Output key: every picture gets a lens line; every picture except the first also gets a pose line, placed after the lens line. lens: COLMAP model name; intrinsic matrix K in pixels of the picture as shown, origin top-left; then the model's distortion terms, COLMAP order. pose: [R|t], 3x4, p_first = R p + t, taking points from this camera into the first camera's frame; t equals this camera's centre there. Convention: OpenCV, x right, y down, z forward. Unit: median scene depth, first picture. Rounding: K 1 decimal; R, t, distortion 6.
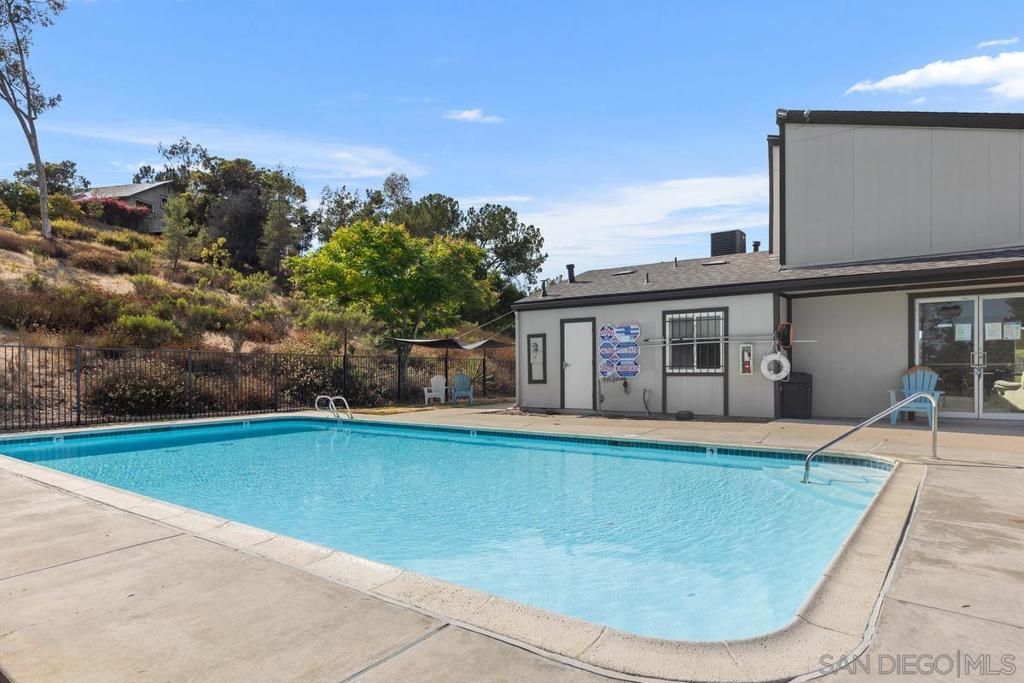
lens RADIAL K [[609.2, 0, 503.5], [0, 609.2, 372.1], [0, 0, 1]] dist [0.003676, -0.000403]
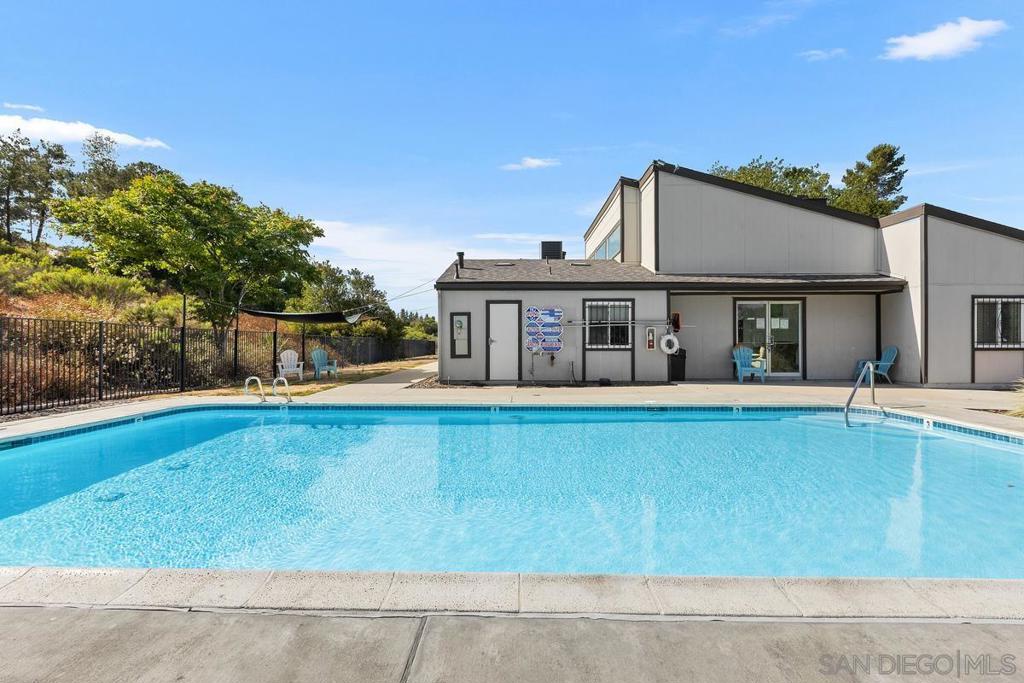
lens RADIAL K [[464.6, 0, 511.5], [0, 464.6, 341.5], [0, 0, 1]] dist [0.004040, -0.001944]
pose [[0.803425, 0.009275, 0.595334, -0.417260], [-0.001263, 0.999903, -0.013874, 0.000548], [-0.595405, 0.010395, 0.803358, 0.329496]]
